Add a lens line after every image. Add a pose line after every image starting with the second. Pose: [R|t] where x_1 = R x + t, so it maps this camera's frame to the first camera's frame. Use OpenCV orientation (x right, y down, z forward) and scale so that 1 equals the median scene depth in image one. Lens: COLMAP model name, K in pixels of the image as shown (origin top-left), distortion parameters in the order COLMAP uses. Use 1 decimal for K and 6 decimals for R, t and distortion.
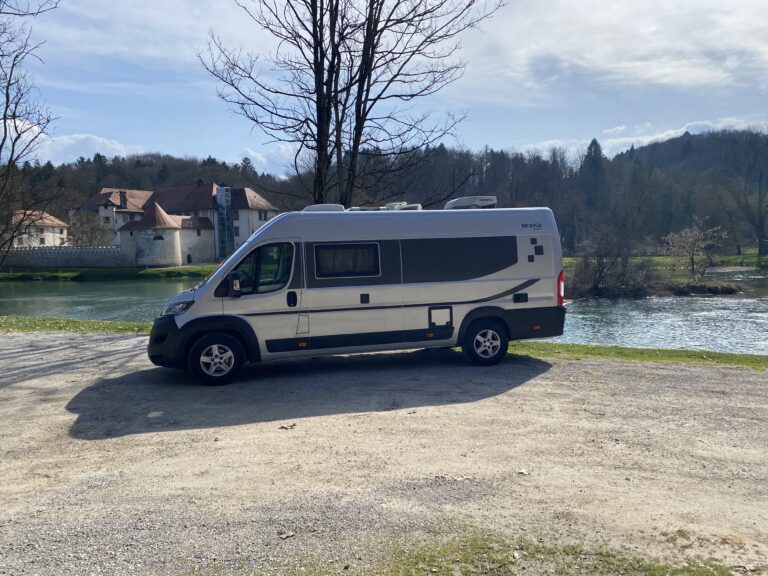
lens RADIAL K [[574.5, 0, 384.1], [0, 574.5, 283.9], [0, 0, 1]] dist [0.040099, -0.040802]
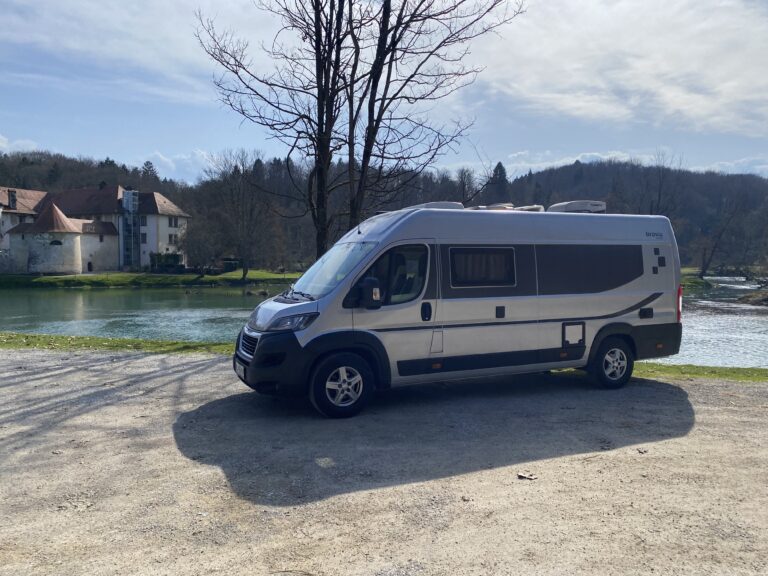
lens RADIAL K [[574.5, 0, 387.1], [0, 574.5, 278.4], [0, 0, 1]] dist [0.040099, -0.040802]
pose [[0.985544, 0.020211, 0.168207, -0.155984], [-0.014563, 0.999290, -0.034743, 0.003501], [-0.168790, 0.031791, 0.985139, 0.080745]]
